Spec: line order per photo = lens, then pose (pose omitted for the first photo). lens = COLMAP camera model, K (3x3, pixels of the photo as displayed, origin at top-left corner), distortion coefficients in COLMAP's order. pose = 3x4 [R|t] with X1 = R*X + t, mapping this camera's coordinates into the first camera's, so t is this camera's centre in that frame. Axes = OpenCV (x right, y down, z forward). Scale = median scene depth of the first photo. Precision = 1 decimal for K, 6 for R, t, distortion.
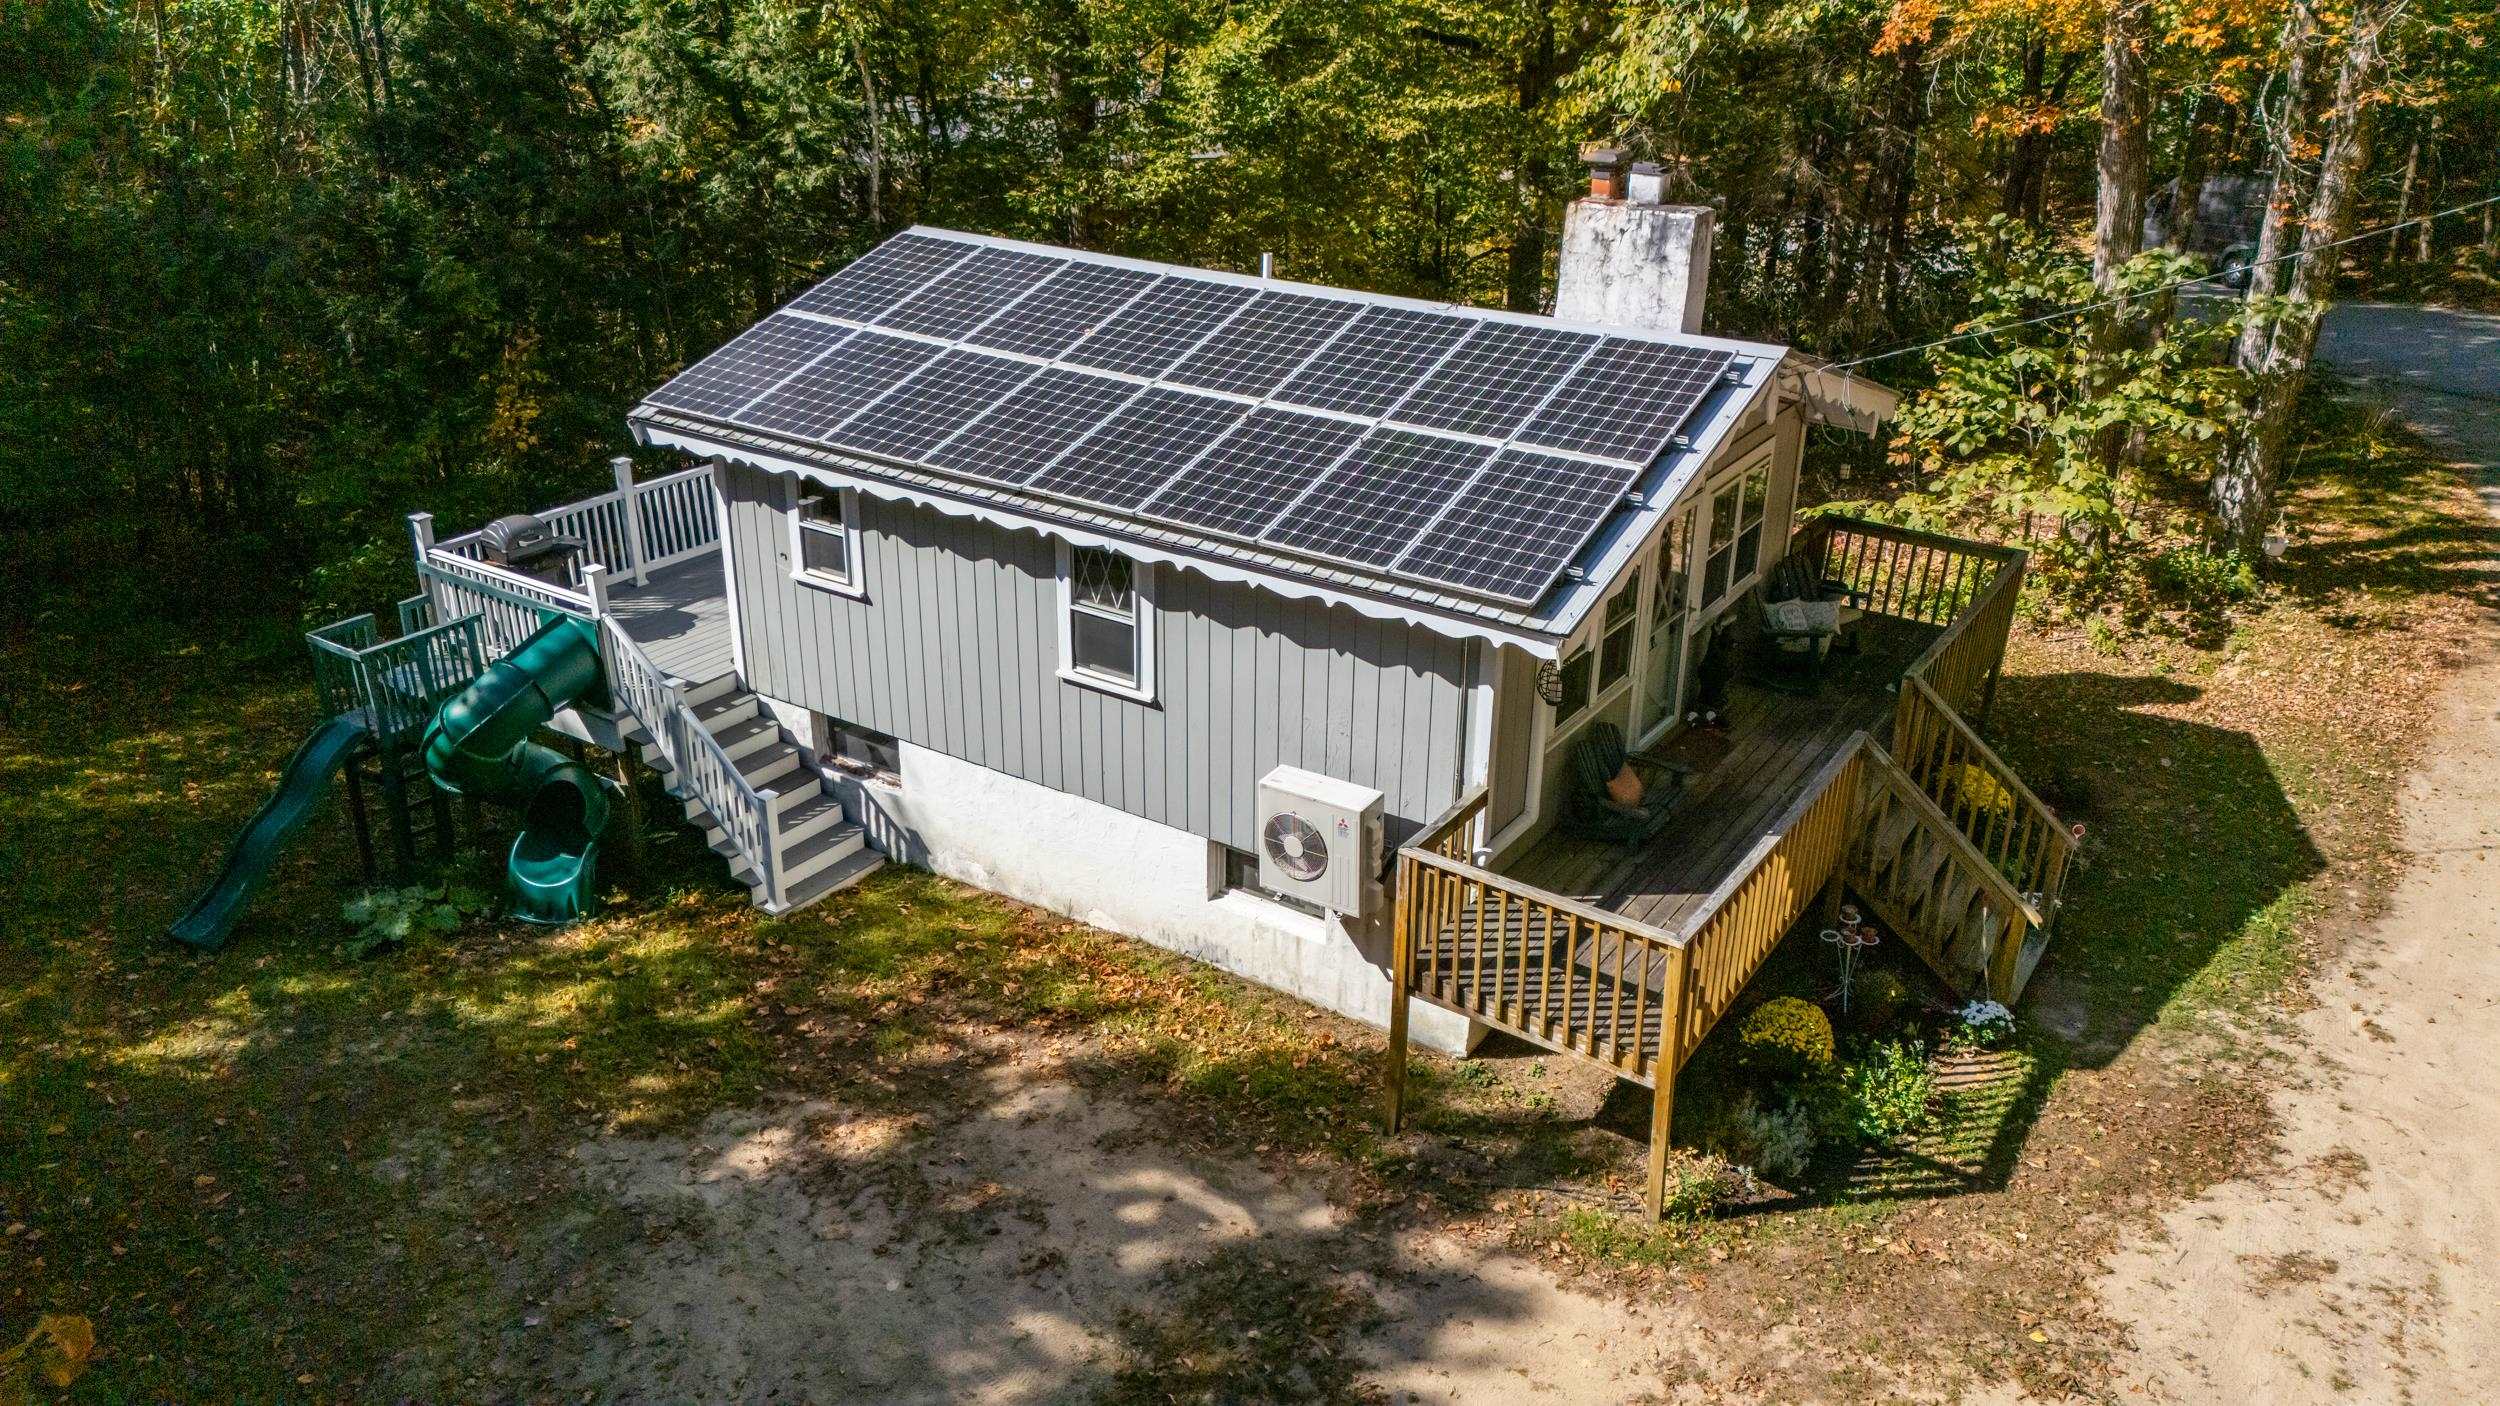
lens RADIAL K [[1810.8, 0, 1250.0], [0, 1810.8, 703.0], [0, 0, 1]] dist [0.053065, -0.005235]
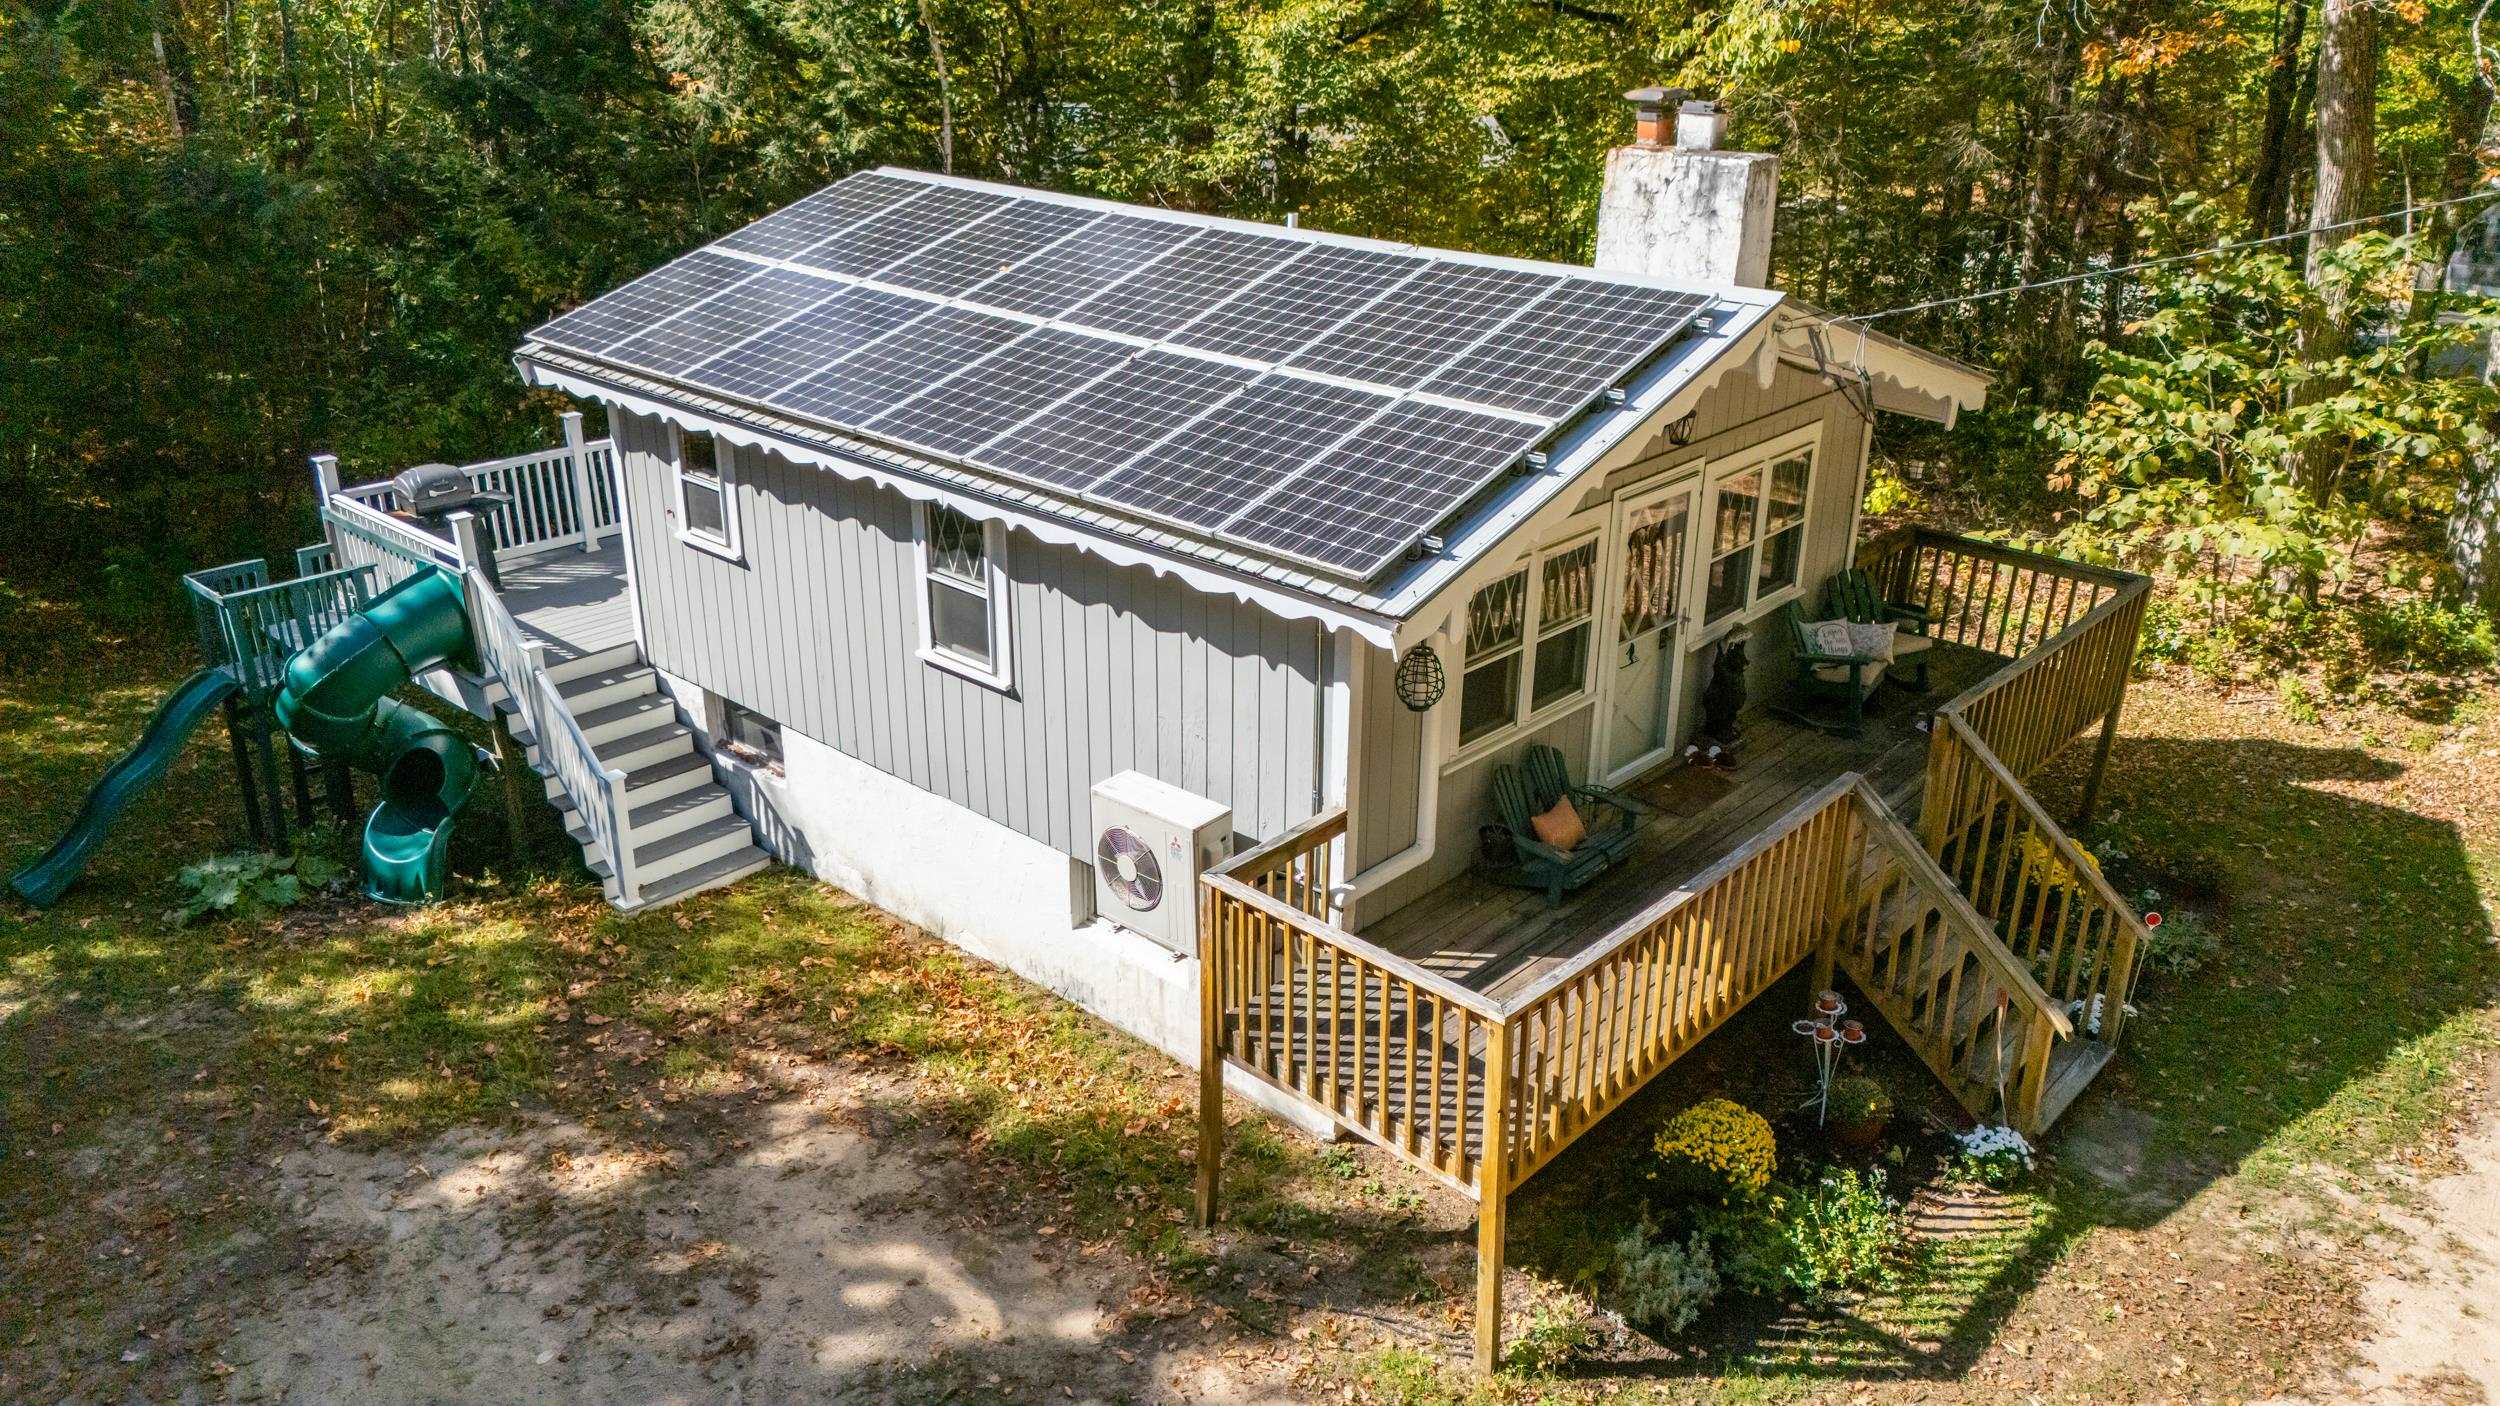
lens RADIAL K [[1828.9, 0, 1251.5], [0, 1828.9, 693.9], [0, 0, 1]] dist [0.050161, -0.027385]
pose [[0.988588, 0.054898, -0.140284, 0.180098], [-0.059072, 0.997921, -0.025761, 0.016562], [0.138578, 0.033754, 0.989776, 0.161173]]
